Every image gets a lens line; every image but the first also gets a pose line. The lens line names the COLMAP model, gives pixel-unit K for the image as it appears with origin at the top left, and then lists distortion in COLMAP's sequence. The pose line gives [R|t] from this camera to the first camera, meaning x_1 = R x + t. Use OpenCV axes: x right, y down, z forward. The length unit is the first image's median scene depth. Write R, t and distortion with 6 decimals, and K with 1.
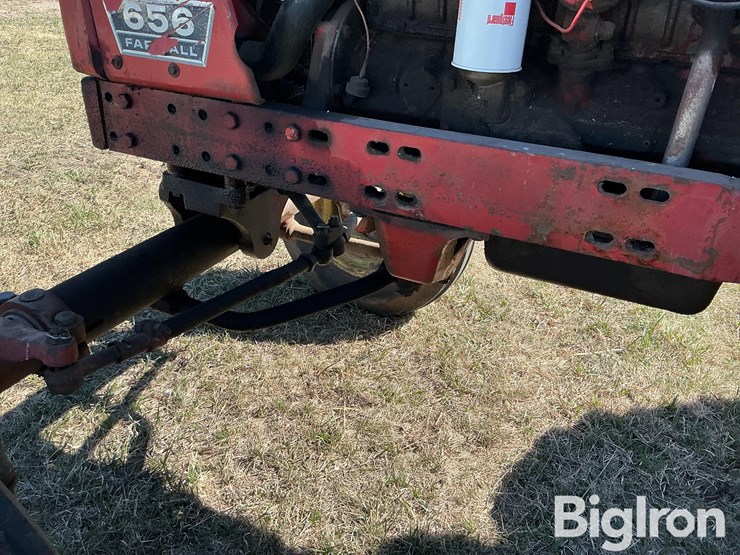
lens RADIAL K [[611.3, 0, 370.3], [0, 611.3, 280.0], [0, 0, 1]] dist [0.137983, -0.277546]
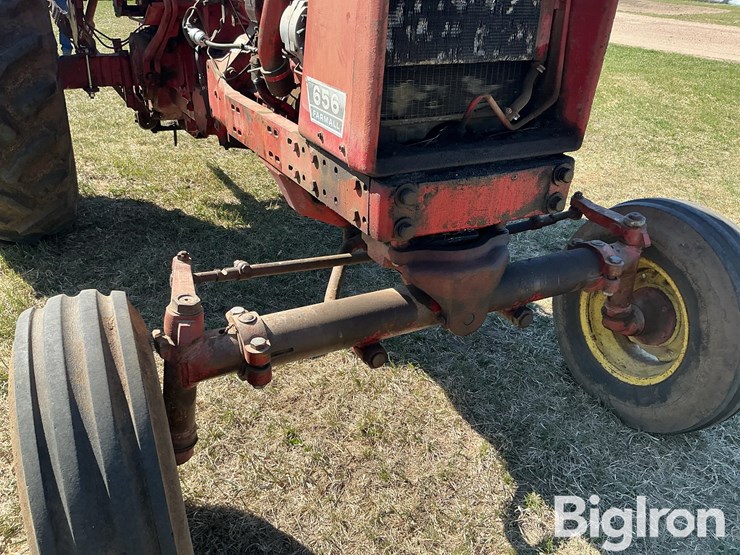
lens RADIAL K [[615.0, 0, 367.7], [0, 615.0, 281.4], [0, 0, 1]] dist [0.143637, -0.274357]
pose [[-0.793456, -0.331548, 0.510395, -1.006727], [0.220937, 0.624491, 0.749132, -1.414737], [-0.567110, 0.707169, -0.422255, 2.268592]]
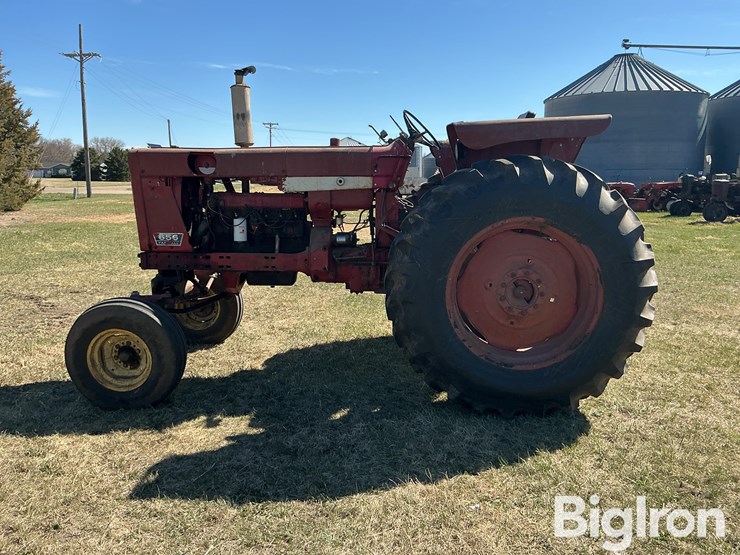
lens RADIAL K [[611.3, 0, 370.3], [0, 611.3, 280.0], [0, 0, 1]] dist [0.137983, -0.277546]
pose [[0.910956, -0.102143, 0.399657, -0.856291], [0.225861, 0.934229, -0.276048, 1.528550], [-0.345175, 0.341734, 0.874112, -3.533881]]
